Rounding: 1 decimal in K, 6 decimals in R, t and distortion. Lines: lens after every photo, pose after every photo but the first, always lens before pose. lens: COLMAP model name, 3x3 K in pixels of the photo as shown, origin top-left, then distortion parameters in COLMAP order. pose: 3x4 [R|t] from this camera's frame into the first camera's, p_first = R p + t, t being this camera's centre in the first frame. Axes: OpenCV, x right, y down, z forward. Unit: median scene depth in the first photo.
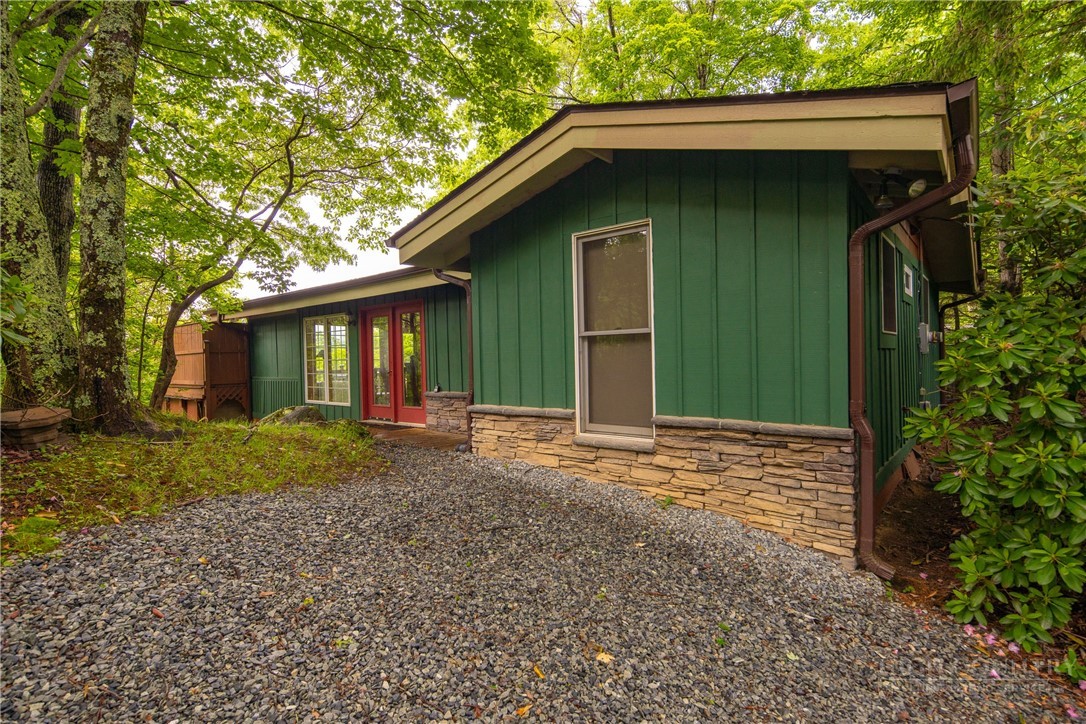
lens RADIAL K [[538.2, 0, 548.9], [0, 538.2, 361.5], [0, 0, 1]] dist [0.007008, -0.006630]
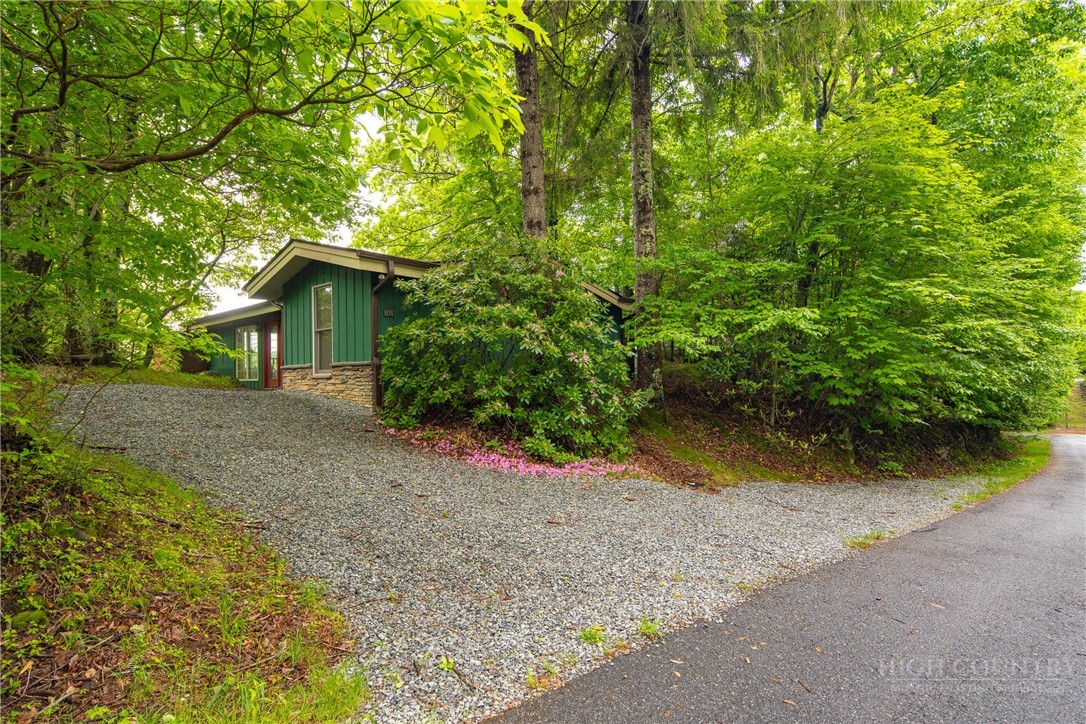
lens RADIAL K [[538.2, 0, 540.9], [0, 538.2, 356.6], [0, 0, 1]] dist [0.007008, -0.006630]
pose [[0.999764, -0.002401, -0.021594, 0.454934], [0.001587, 0.999292, -0.037601, 0.063129], [0.021669, 0.037558, 0.999059, -0.535790]]
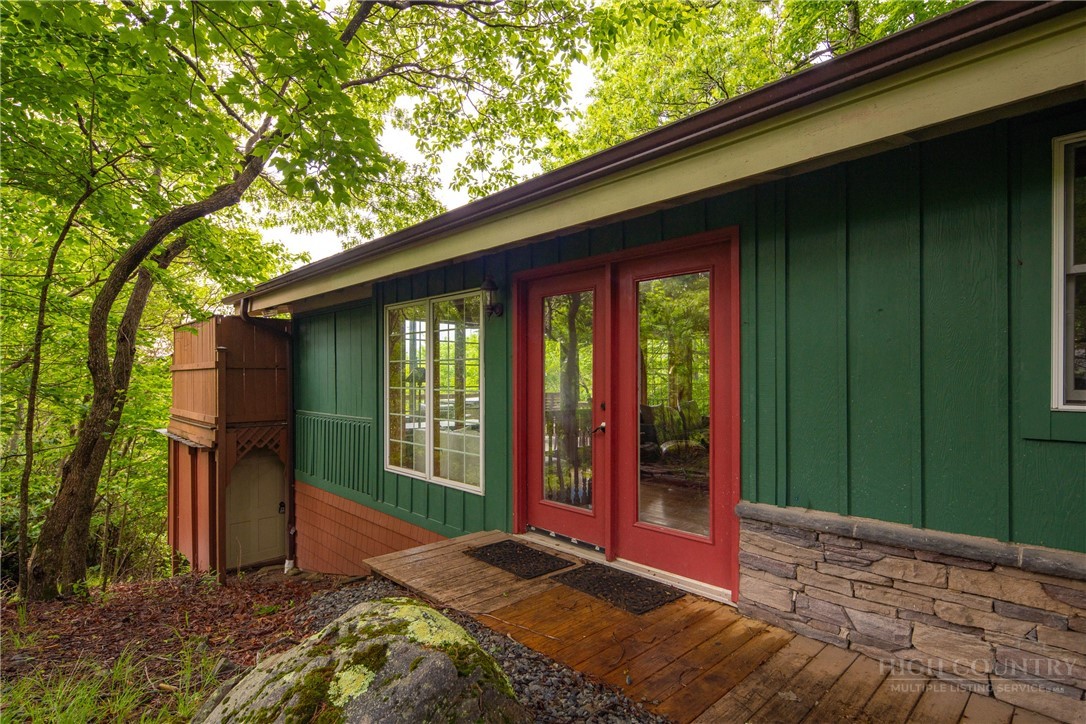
lens RADIAL K [[538.2, 0, 527.6], [0, 538.2, 377.1], [0, 0, 1]] dist [0.007008, -0.006630]
pose [[0.991415, 0.025490, -0.128243, -0.232541], [-0.026509, 0.999629, -0.006242, -0.012311], [0.128036, 0.009588, 0.991723, 0.465720]]
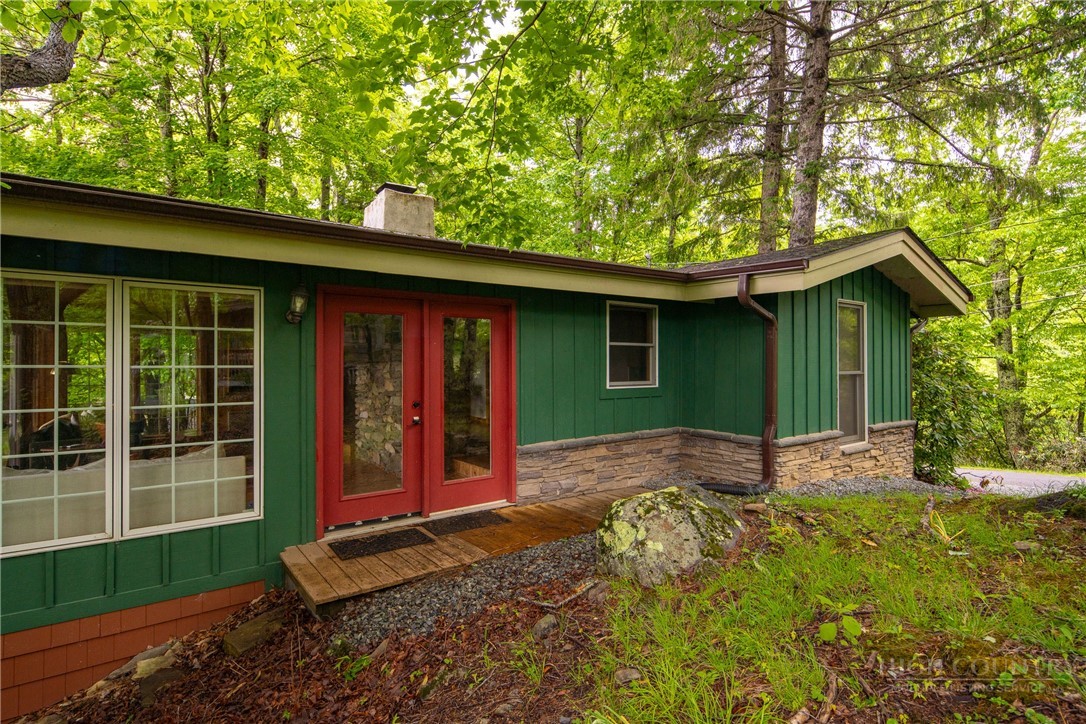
lens RADIAL K [[538.2, 0, 541.4], [0, 538.2, 361.4], [0, 0, 1]] dist [0.007008, -0.006630]
pose [[0.264169, 0.026864, 0.964102, -0.612515], [0.007369, 0.999527, -0.029871, -0.018971], [-0.964448, 0.014995, 0.263846, 0.581533]]
